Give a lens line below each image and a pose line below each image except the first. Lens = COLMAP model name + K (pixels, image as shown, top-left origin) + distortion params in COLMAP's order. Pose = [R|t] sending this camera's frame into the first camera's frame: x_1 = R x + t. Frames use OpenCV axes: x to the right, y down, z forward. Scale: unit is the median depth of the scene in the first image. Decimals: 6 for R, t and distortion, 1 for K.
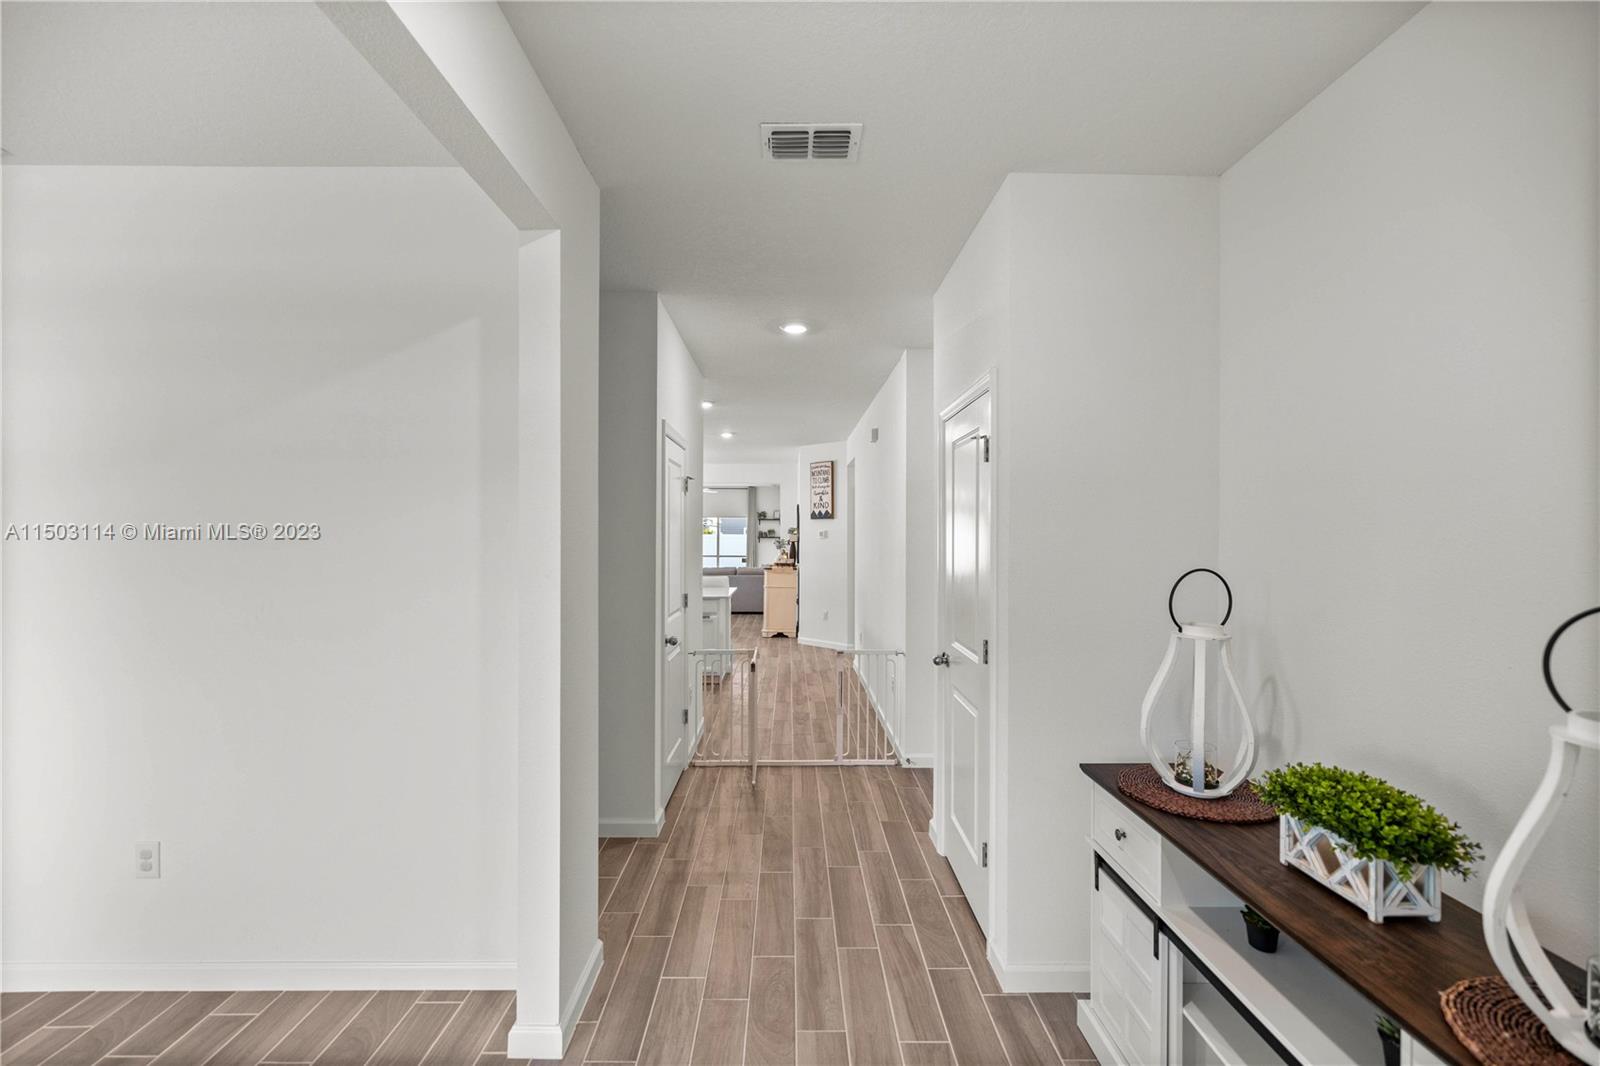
lens RADIAL K [[673.6, 0, 802.2], [0, 673.6, 530.8], [0, 0, 1]] dist [-0.002009, 0.000573]
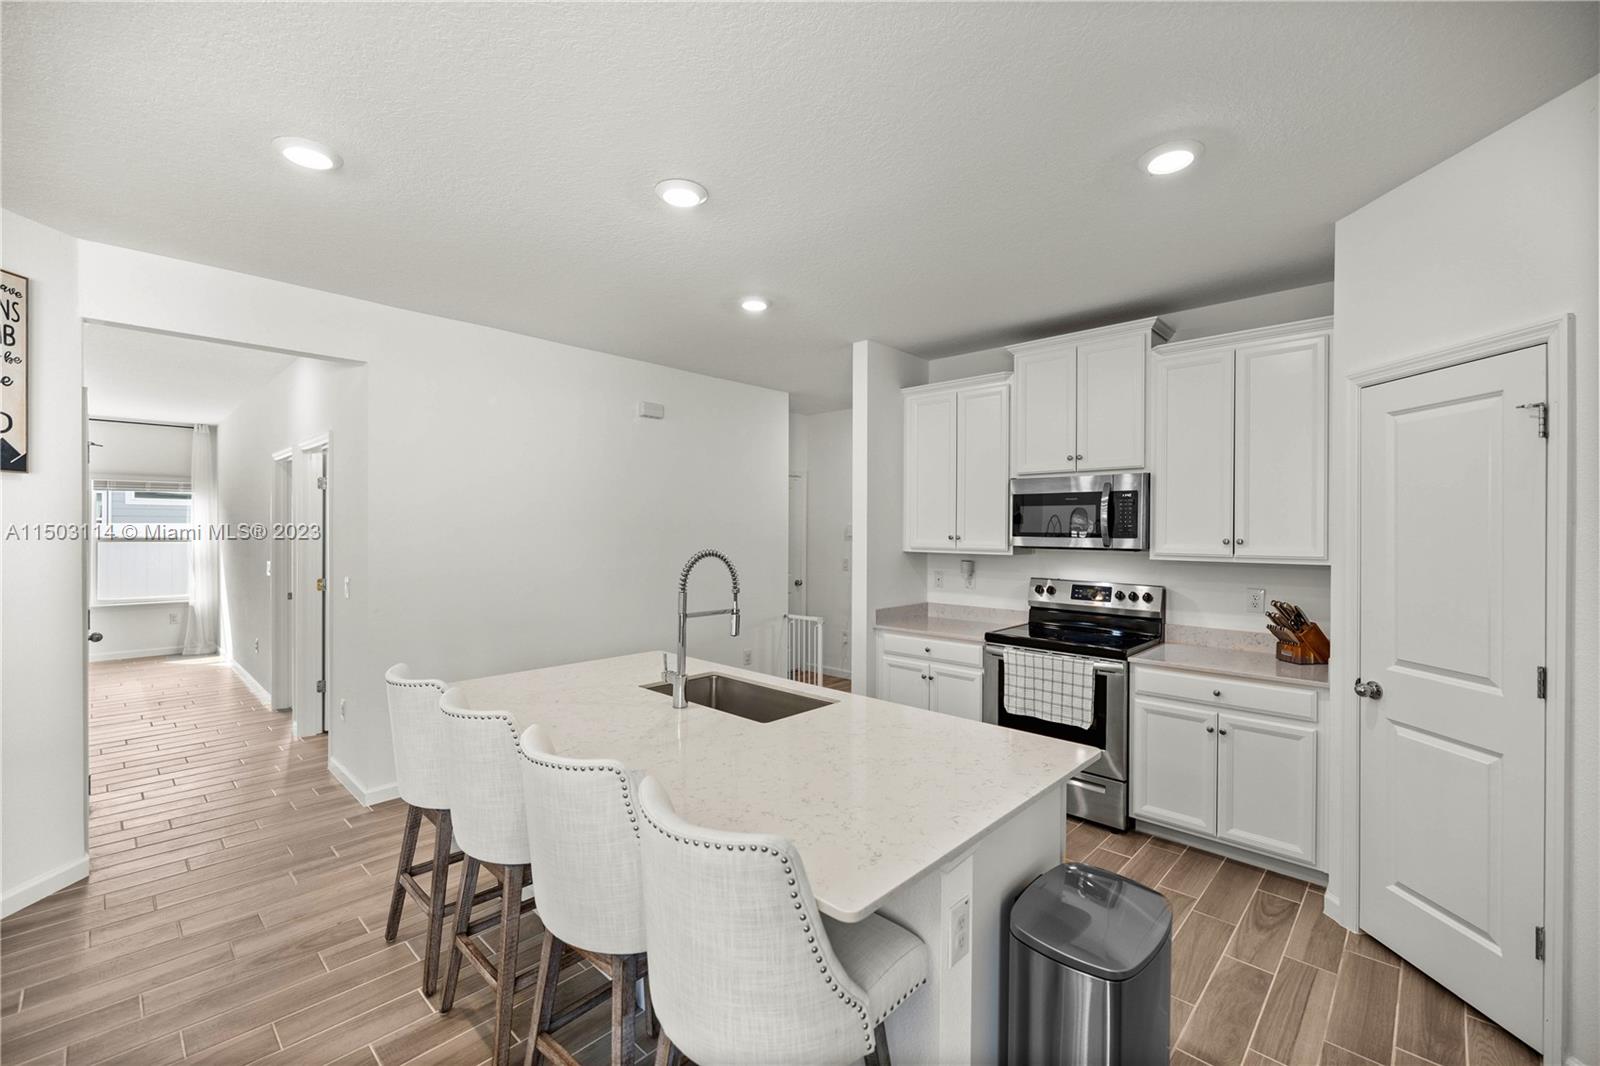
lens RADIAL K [[673.6, 0, 790.5], [0, 673.6, 535.4], [0, 0, 1]] dist [-0.002009, 0.000573]
pose [[-0.706317, -0.013701, 0.707763, -0.374020], [-0.011403, 0.999903, 0.007976, 0.003263], [-0.707804, -0.002437, -0.706405, 0.897181]]
